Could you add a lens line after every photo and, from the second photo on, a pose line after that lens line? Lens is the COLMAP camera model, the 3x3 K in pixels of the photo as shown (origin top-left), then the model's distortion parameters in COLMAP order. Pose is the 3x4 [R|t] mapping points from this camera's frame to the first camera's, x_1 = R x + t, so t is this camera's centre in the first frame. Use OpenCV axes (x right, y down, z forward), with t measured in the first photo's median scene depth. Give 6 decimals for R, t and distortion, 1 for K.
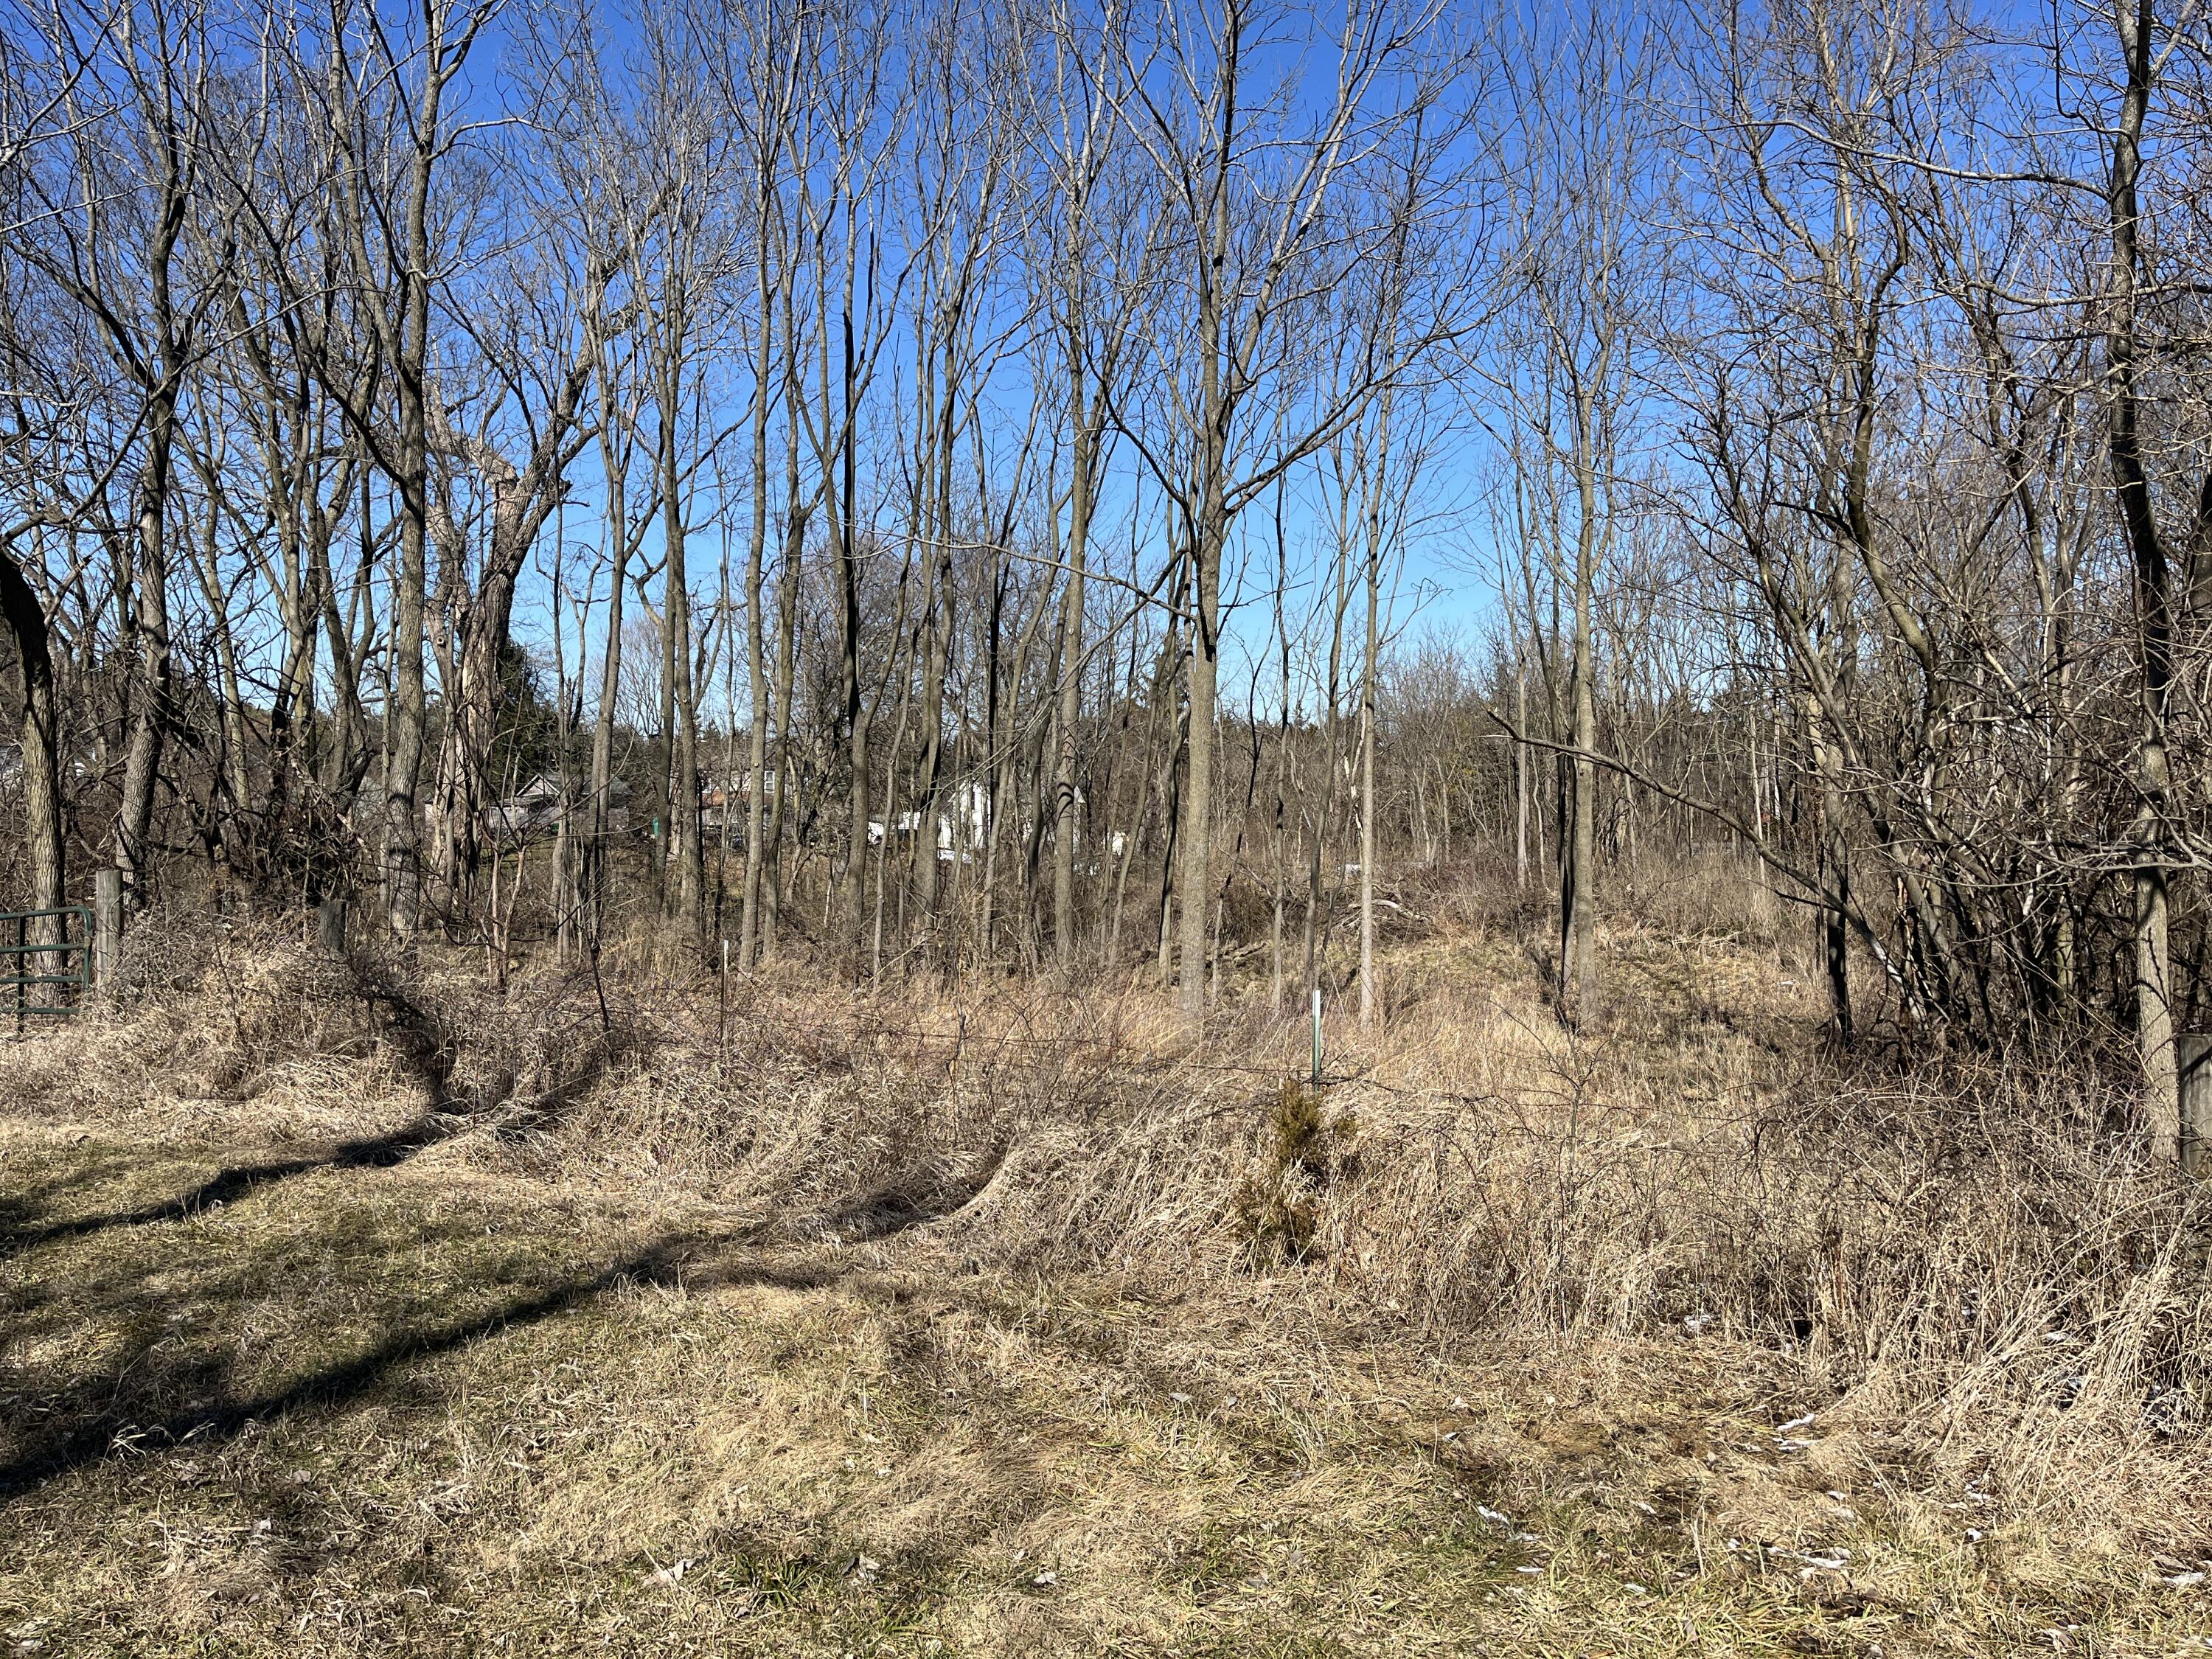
lens RADIAL K [[1654.7, 0, 1100.5], [0, 1654.7, 842.2], [0, 0, 1]] dist [0.068977, -0.097094]
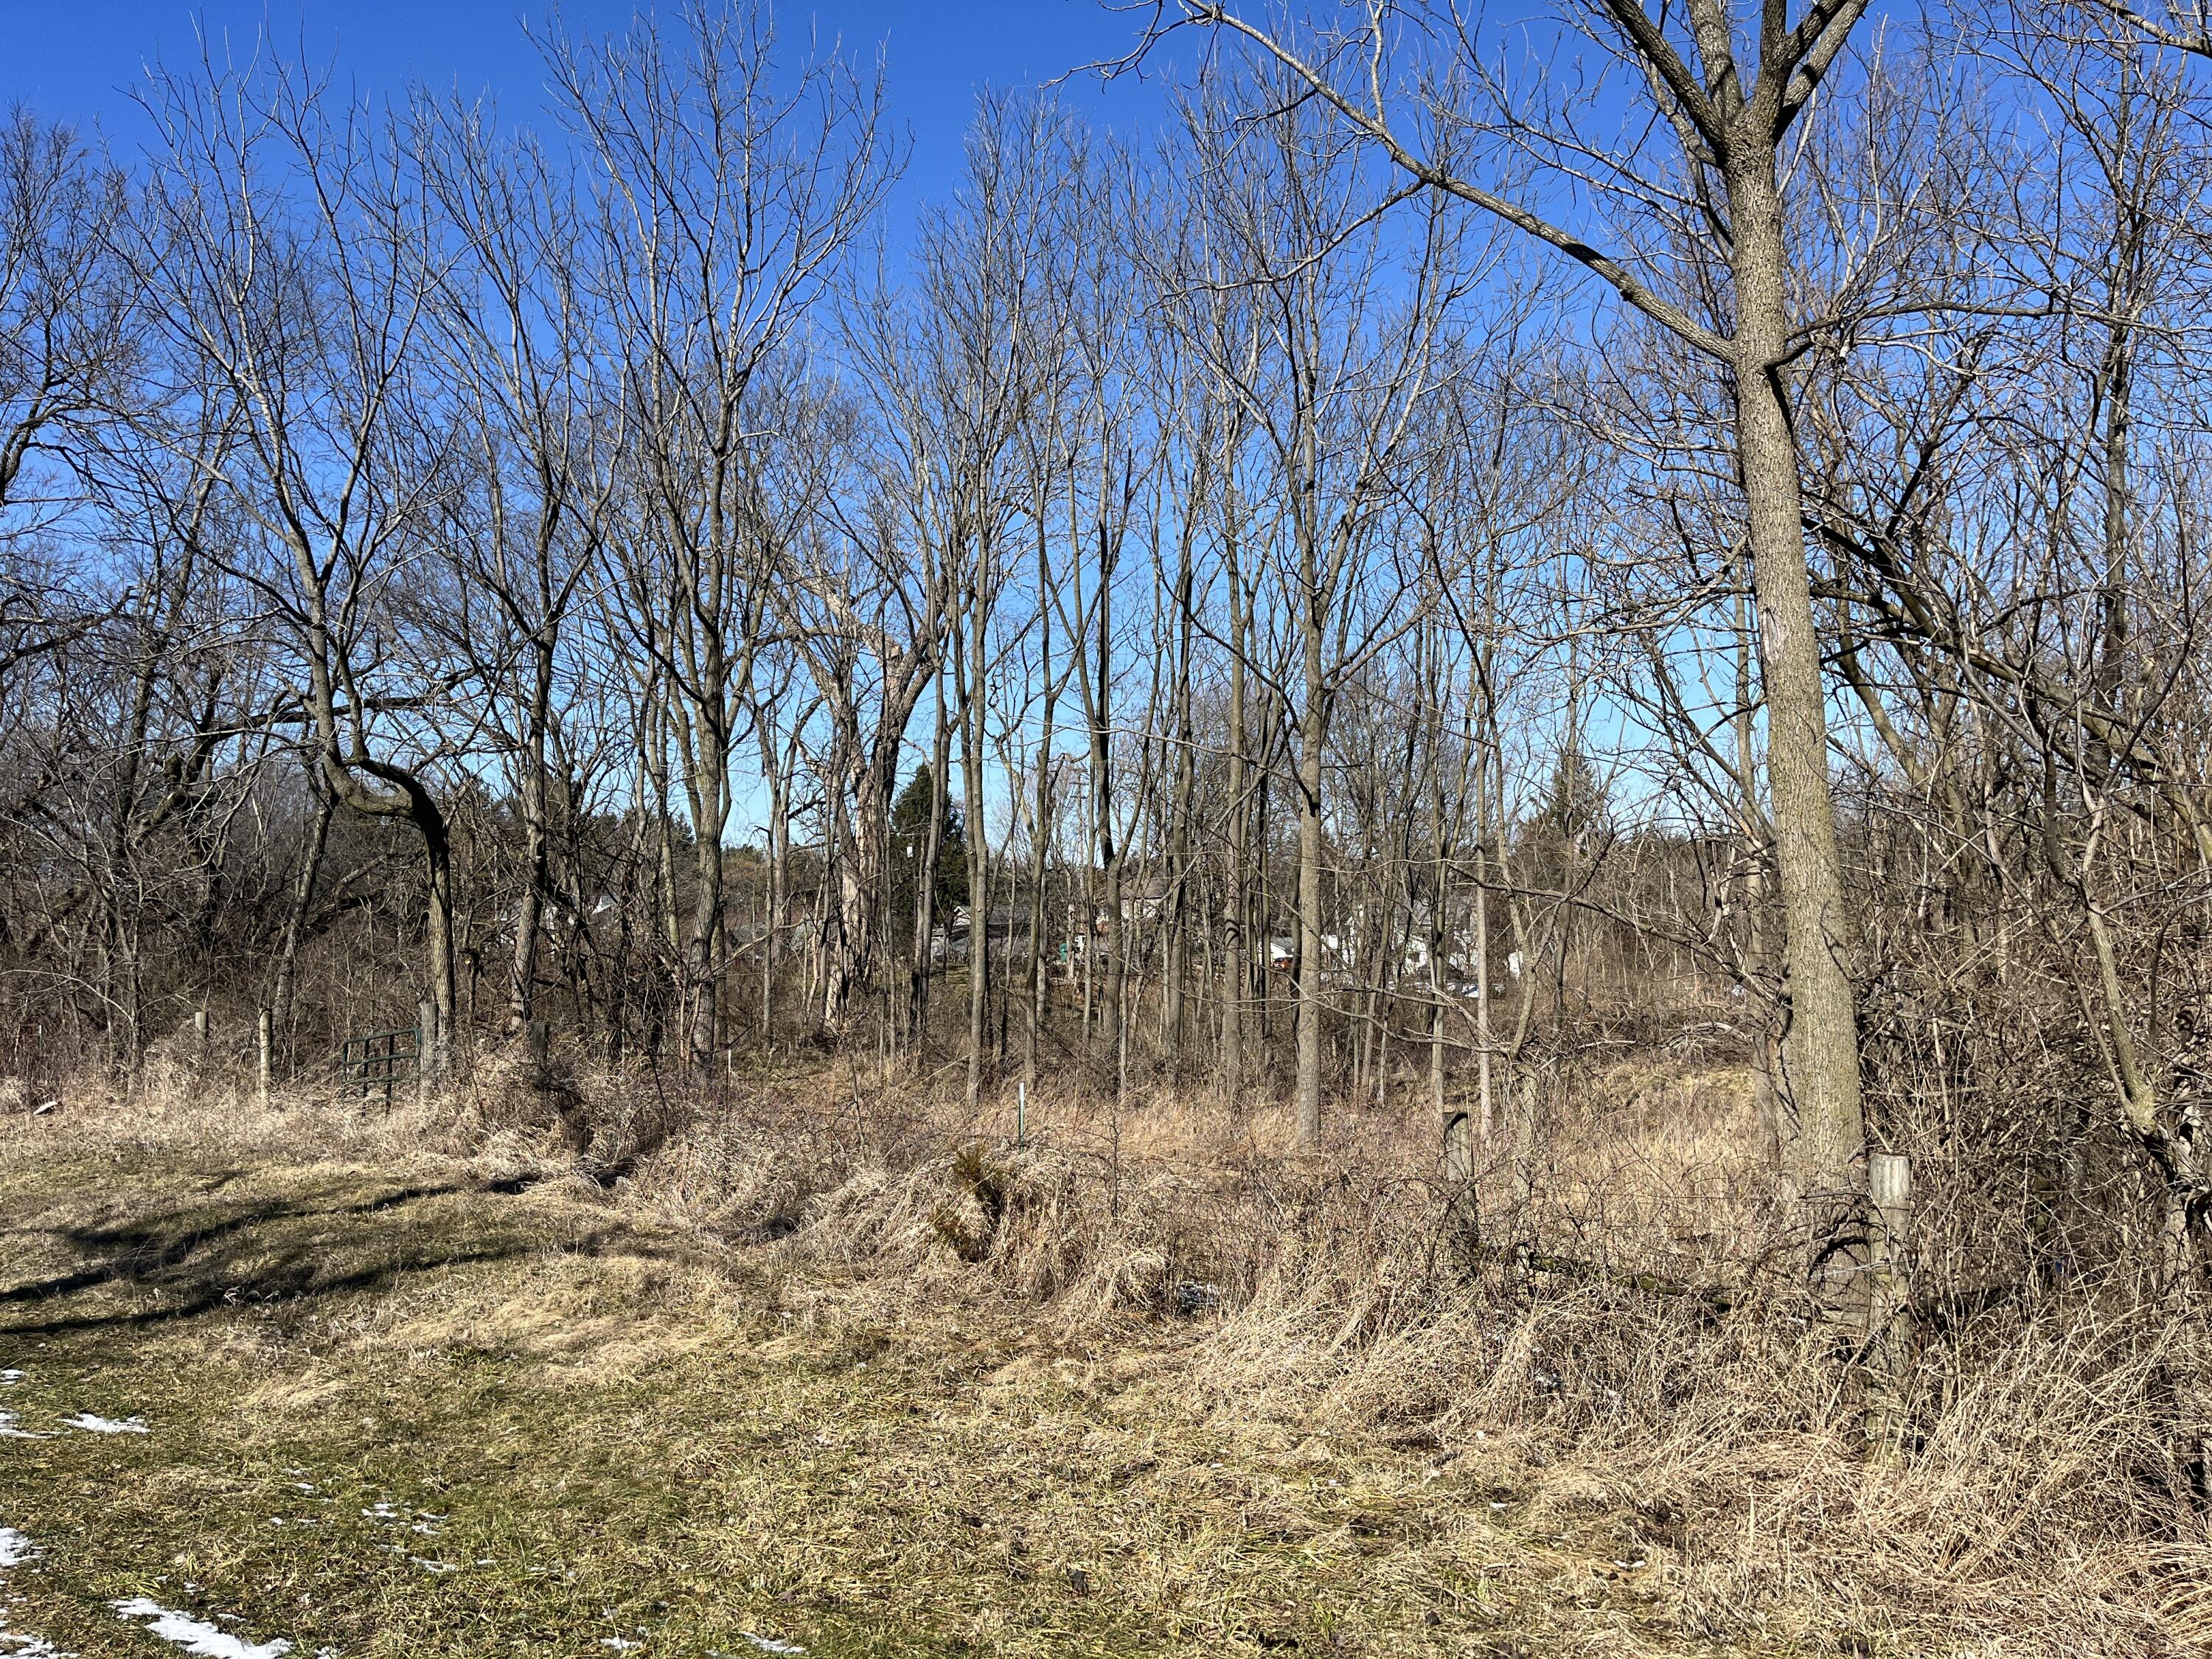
lens RADIAL K [[1654.7, 0, 1100.5], [0, 1654.7, 842.2], [0, 0, 1]] dist [0.068977, -0.097094]
pose [[0.963639, -0.030181, -0.265497, 0.258572], [0.011007, 0.997241, -0.073414, -0.007257], [0.266981, 0.067822, 0.961312, -0.186257]]
